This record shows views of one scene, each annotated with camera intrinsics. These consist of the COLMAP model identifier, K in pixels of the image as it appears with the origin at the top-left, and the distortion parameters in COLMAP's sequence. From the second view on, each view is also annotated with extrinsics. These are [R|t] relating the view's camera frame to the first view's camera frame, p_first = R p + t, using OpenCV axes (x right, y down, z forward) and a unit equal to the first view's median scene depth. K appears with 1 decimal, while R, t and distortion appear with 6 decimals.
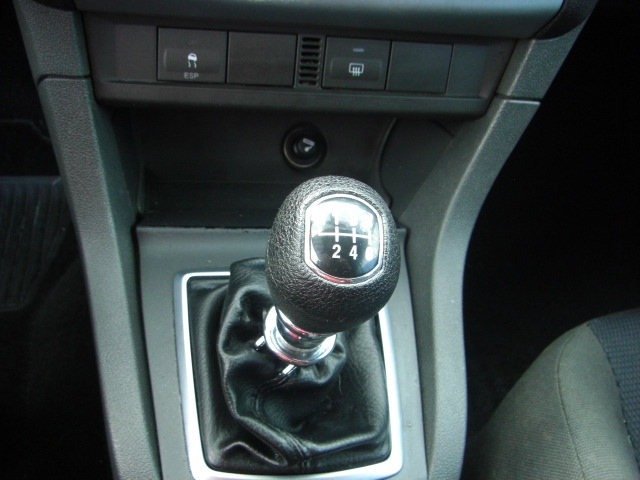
lens RADIAL K [[707.4, 0, 291.8], [0, 707.4, 290.4], [0, 0, 1]] dist [-0.165806, 0.050910]
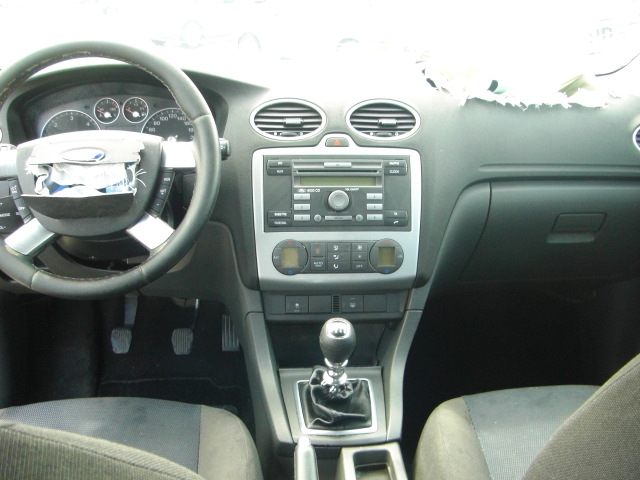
lens RADIAL K [[707.4, 0, 291.8], [0, 707.4, 290.4], [0, 0, 1]] dist [-0.165806, 0.050910]
pose [[0.988819, -0.094004, -0.115757, 0.195857], [0.025781, 0.872356, -0.488191, 1.107788], [0.146873, 0.479748, 0.865026, -1.694510]]
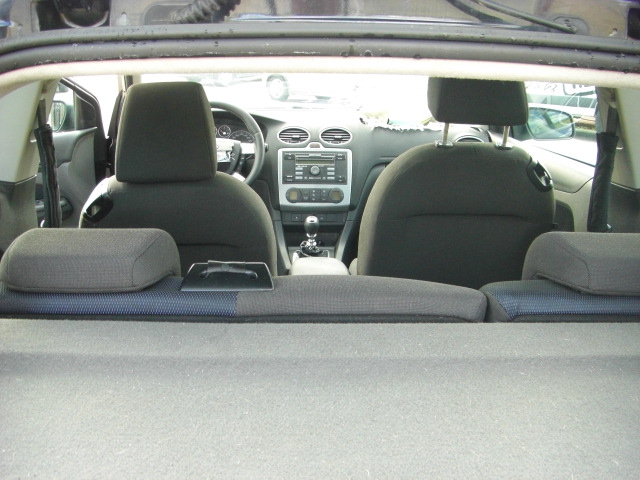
lens RADIAL K [[707.4, 0, 291.8], [0, 707.4, 290.4], [0, 0, 1]] dist [-0.165806, 0.050910]
pose [[0.985510, -0.084529, -0.147057, 0.756376], [-0.006619, 0.847152, -0.531309, 3.890702], [0.169491, 0.524583, 0.834317, -4.348043]]
